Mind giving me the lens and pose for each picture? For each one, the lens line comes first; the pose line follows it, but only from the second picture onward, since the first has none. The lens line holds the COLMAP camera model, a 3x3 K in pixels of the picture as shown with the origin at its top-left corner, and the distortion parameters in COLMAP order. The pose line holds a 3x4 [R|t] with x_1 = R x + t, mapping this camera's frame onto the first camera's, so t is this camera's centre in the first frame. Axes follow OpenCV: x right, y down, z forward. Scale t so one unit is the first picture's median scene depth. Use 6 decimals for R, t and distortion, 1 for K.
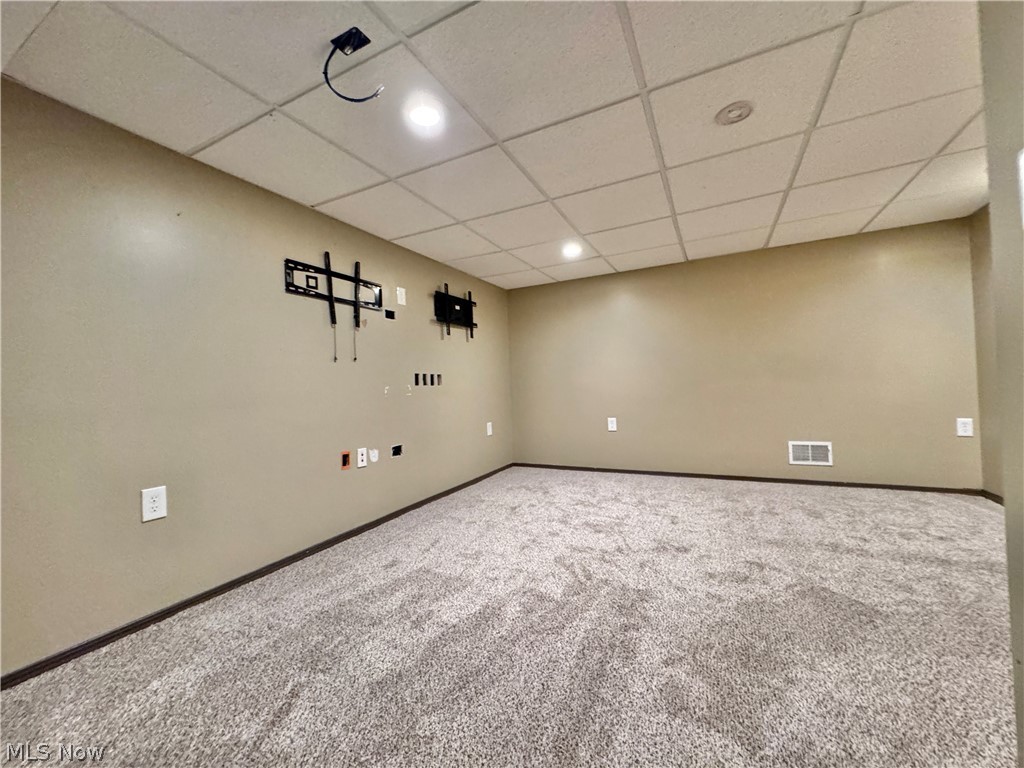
lens RADIAL K [[408.2, 0, 512.0], [0, 408.2, 384.0], [0, 0, 1]] dist [-0.001275, -0.000074]
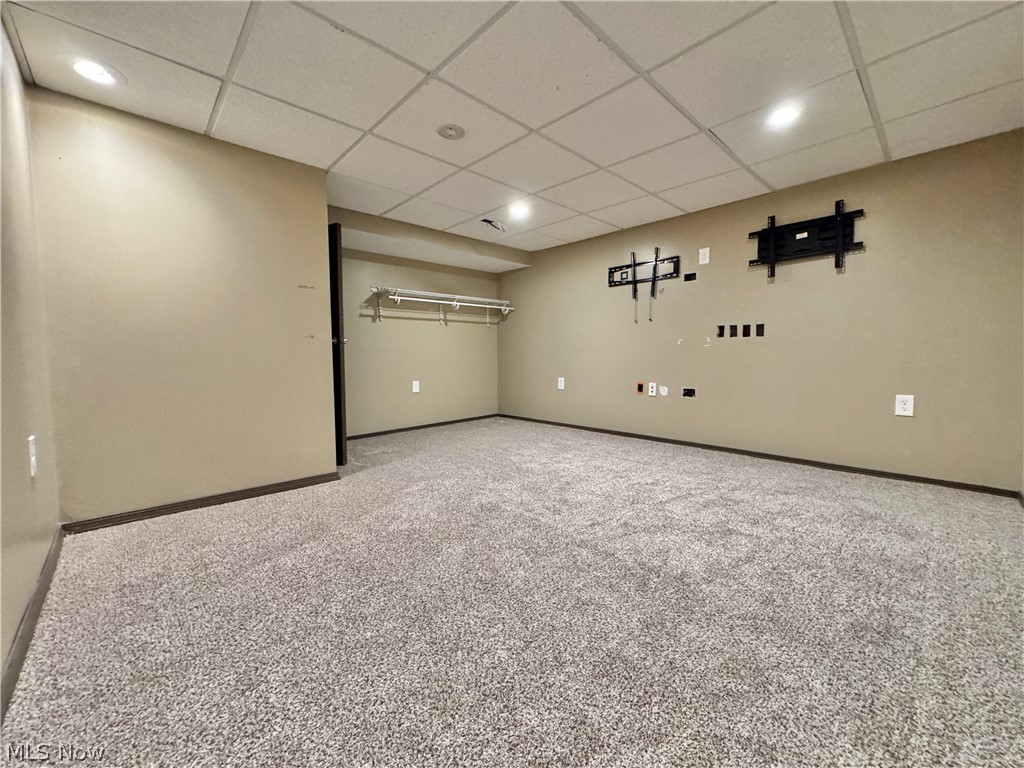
lens RADIAL K [[408.2, 0, 512.0], [0, 408.2, 384.0], [0, 0, 1]] dist [-0.001275, -0.000074]
pose [[-0.341603, 0.114302, -0.932868, 1.113154], [0.027908, 0.993373, 0.111496, -0.010459], [0.939430, 0.012052, -0.342529, 1.020679]]
